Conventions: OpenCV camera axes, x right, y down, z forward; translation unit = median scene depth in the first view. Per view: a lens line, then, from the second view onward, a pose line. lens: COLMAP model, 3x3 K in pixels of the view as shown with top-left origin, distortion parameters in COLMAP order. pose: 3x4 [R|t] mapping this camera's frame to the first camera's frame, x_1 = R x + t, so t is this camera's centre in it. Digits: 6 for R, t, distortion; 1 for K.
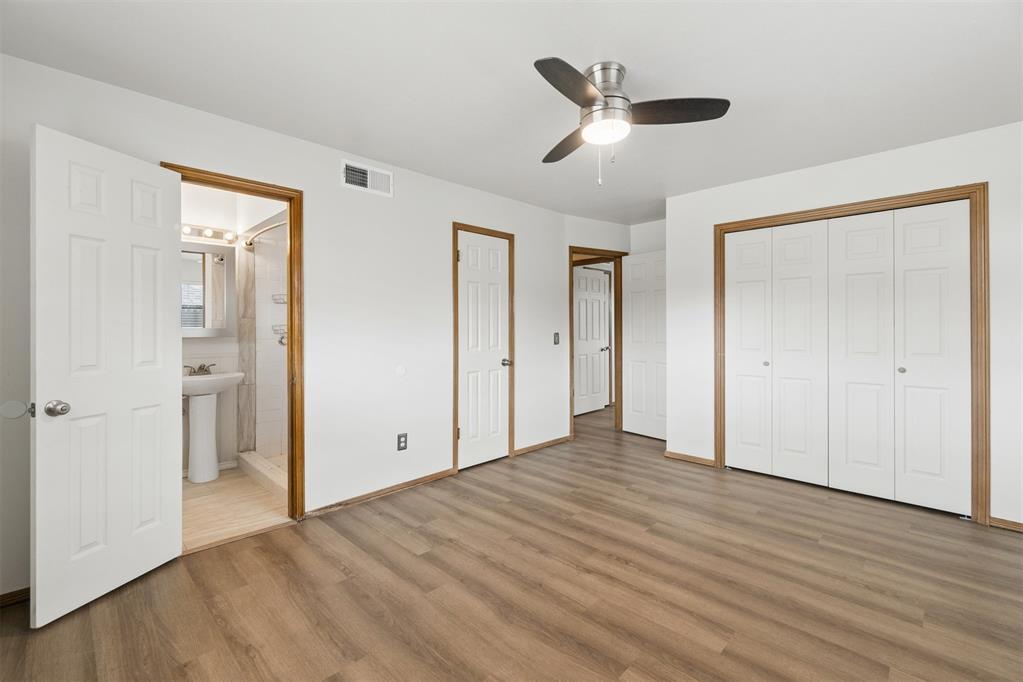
lens RADIAL K [[441.9, 0, 512.7], [0, 441.9, 331.4], [0, 0, 1]] dist [-0.000126, 0.000353]
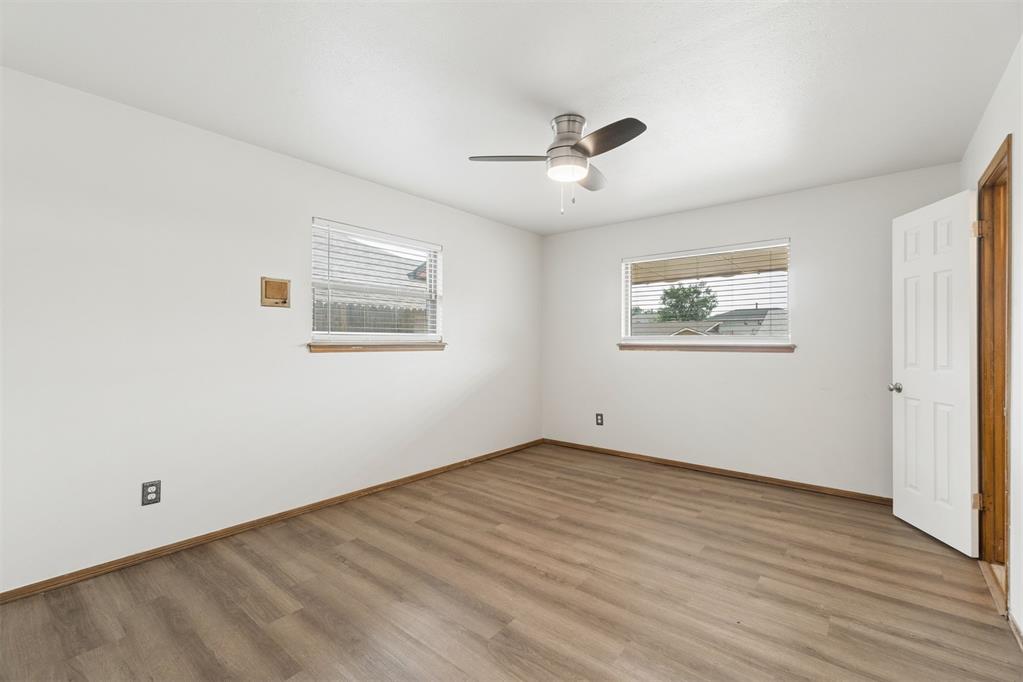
lens RADIAL K [[441.9, 0, 512.7], [0, 441.9, 331.4], [0, 0, 1]] dist [-0.000126, 0.000353]
pose [[-0.995794, -0.005472, -0.091454, 0.457538], [-0.003927, 0.999847, -0.017056, -0.002813], [0.091533, -0.016626, -0.995663, 2.128854]]
